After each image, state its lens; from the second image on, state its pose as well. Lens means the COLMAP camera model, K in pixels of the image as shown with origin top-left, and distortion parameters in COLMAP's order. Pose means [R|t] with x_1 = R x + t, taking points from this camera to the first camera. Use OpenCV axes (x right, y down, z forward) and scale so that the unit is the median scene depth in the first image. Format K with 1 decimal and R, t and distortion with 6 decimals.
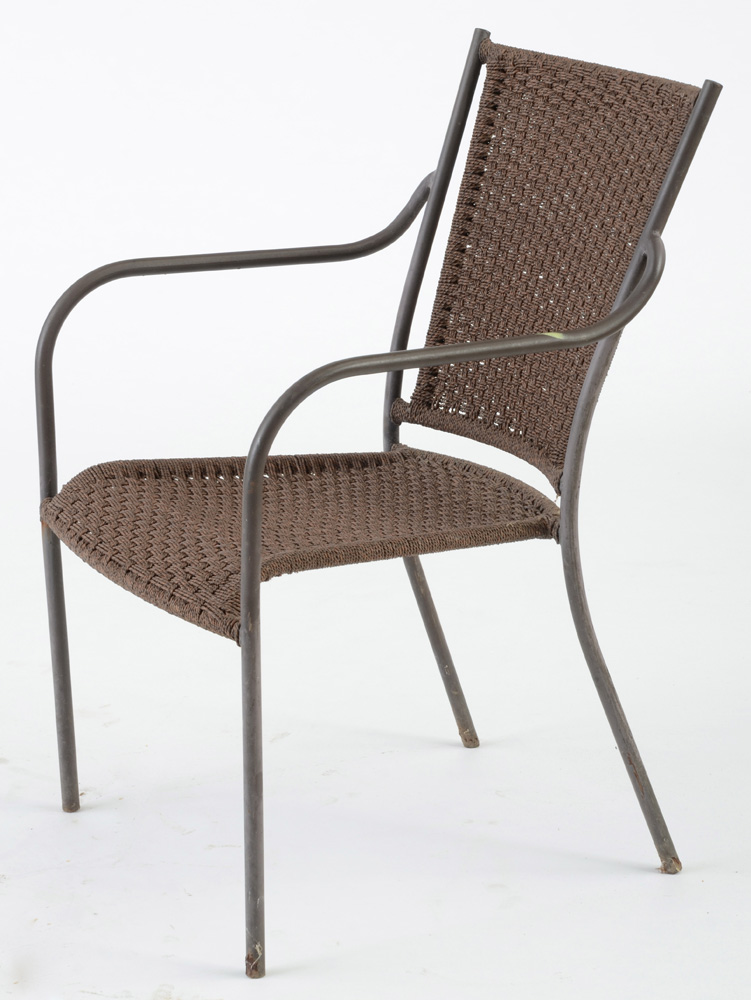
lens RADIAL K [[2894.7, 0, 375.5], [0, 2894.7, 500.0], [0, 0, 1]] dist [0.038368, -0.063207]
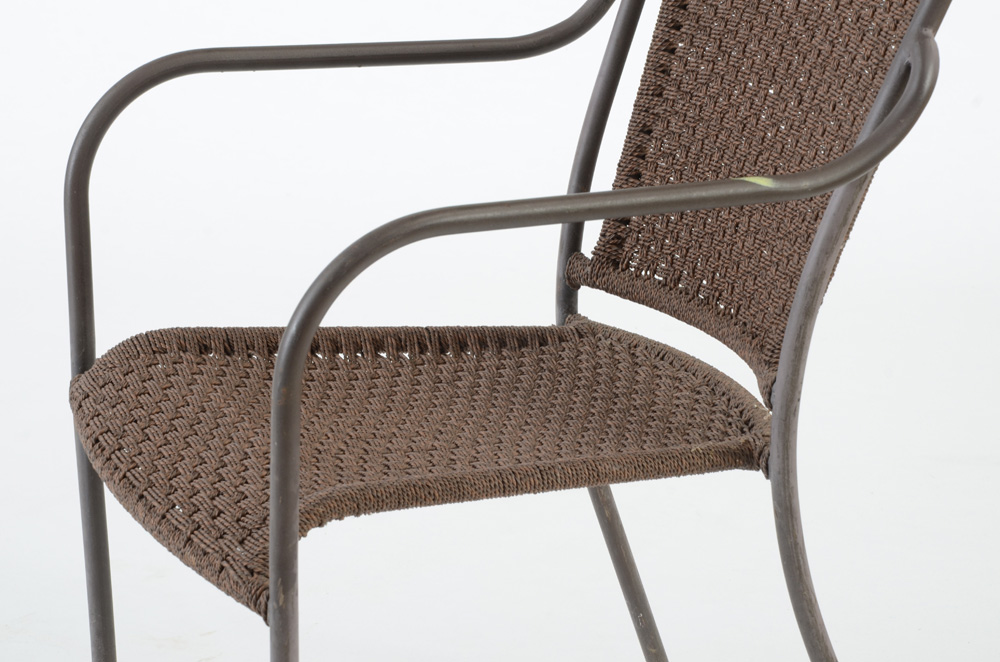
lens RADIAL K [[2836.6, 0, 500.0], [0, 2836.6, 331.0], [0, 0, 1]] dist [0.508526, 0.137447]
pose [[0.994375, 0.039206, -0.098397, 0.062922], [-0.037527, 0.999118, 0.018857, -0.029687], [0.099050, -0.015059, 0.994969, 0.303248]]
